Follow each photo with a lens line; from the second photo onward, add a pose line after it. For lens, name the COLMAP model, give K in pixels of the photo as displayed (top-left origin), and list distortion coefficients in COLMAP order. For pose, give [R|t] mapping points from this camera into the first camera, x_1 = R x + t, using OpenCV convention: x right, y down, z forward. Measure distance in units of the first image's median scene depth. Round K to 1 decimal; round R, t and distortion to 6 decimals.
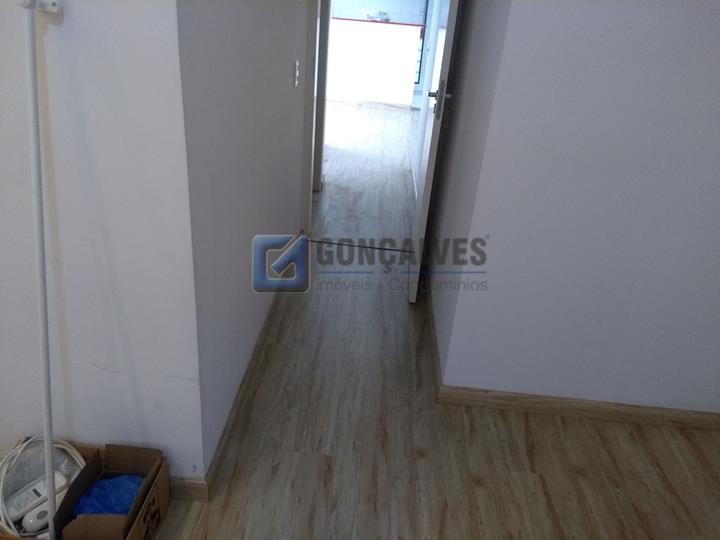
lens RADIAL K [[585.1, 0, 363.3], [0, 585.1, 267.0], [0, 0, 1]] dist [0.047142, -0.054301]
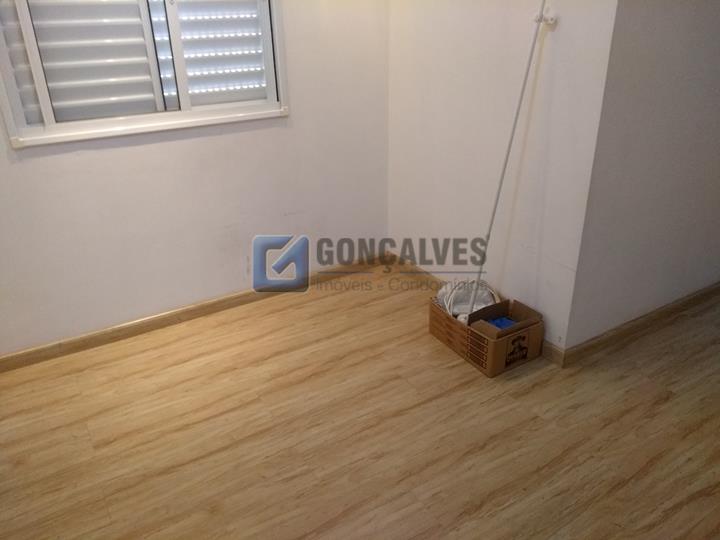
lens RADIAL K [[585.1, 0, 366.0], [0, 585.1, 265.1], [0, 0, 1]] dist [0.047142, -0.054301]
pose [[0.588564, 0.256413, -0.766710, 0.481506], [-0.302130, 0.949417, 0.085586, 0.190781], [0.749873, 0.181273, 0.636263, -0.289308]]
